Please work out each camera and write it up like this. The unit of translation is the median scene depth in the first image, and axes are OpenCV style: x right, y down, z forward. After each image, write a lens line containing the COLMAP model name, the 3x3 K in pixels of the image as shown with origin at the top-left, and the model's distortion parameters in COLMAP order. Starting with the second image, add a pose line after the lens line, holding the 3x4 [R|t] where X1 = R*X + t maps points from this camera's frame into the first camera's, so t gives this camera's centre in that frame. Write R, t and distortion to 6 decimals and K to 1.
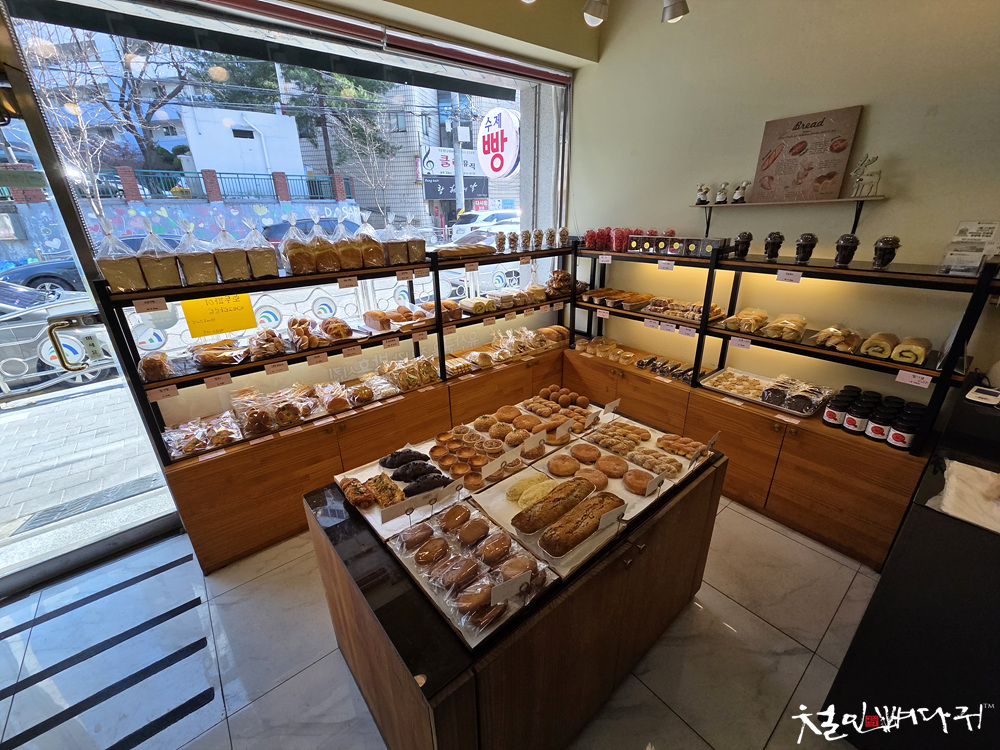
lens RADIAL K [[409.6, 0, 502.2], [0, 409.6, 375.8], [0, 0, 1]] dist [-0.003345, -0.000269]
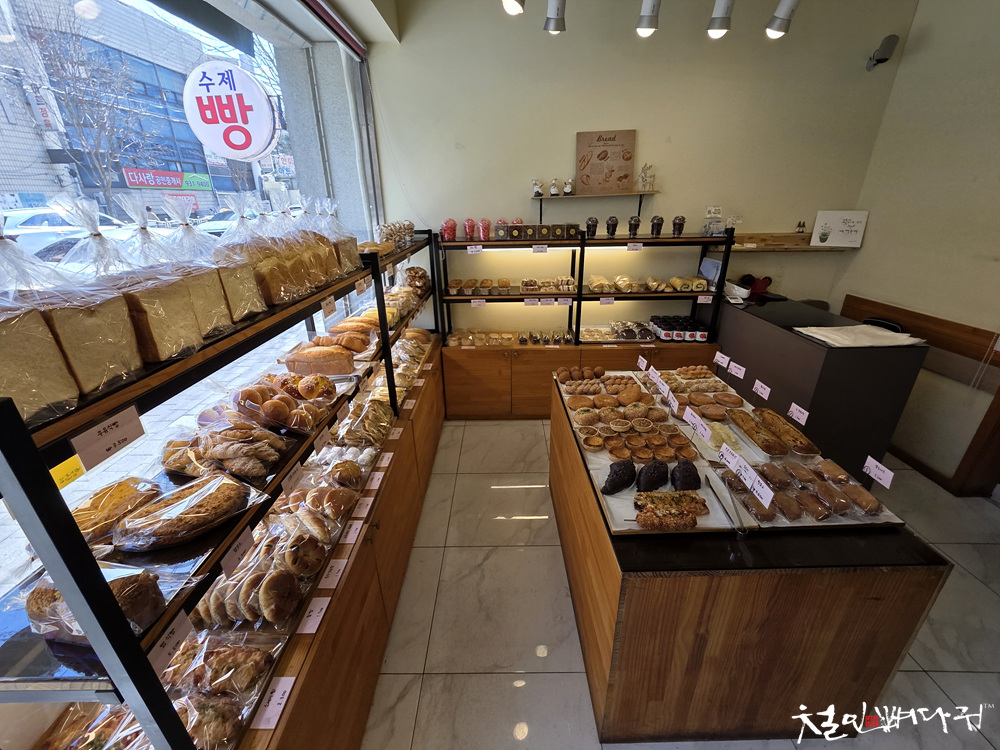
lens RADIAL K [[409.6, 0, 504.8], [0, 409.6, 373.1], [0, 0, 1]] dist [-0.003345, -0.000269]
pose [[0.633067, -0.290744, 0.717422, -0.613941], [0.292894, 0.947850, 0.125673, -0.118265], [-0.716547, 0.130569, 0.685210, 0.348167]]
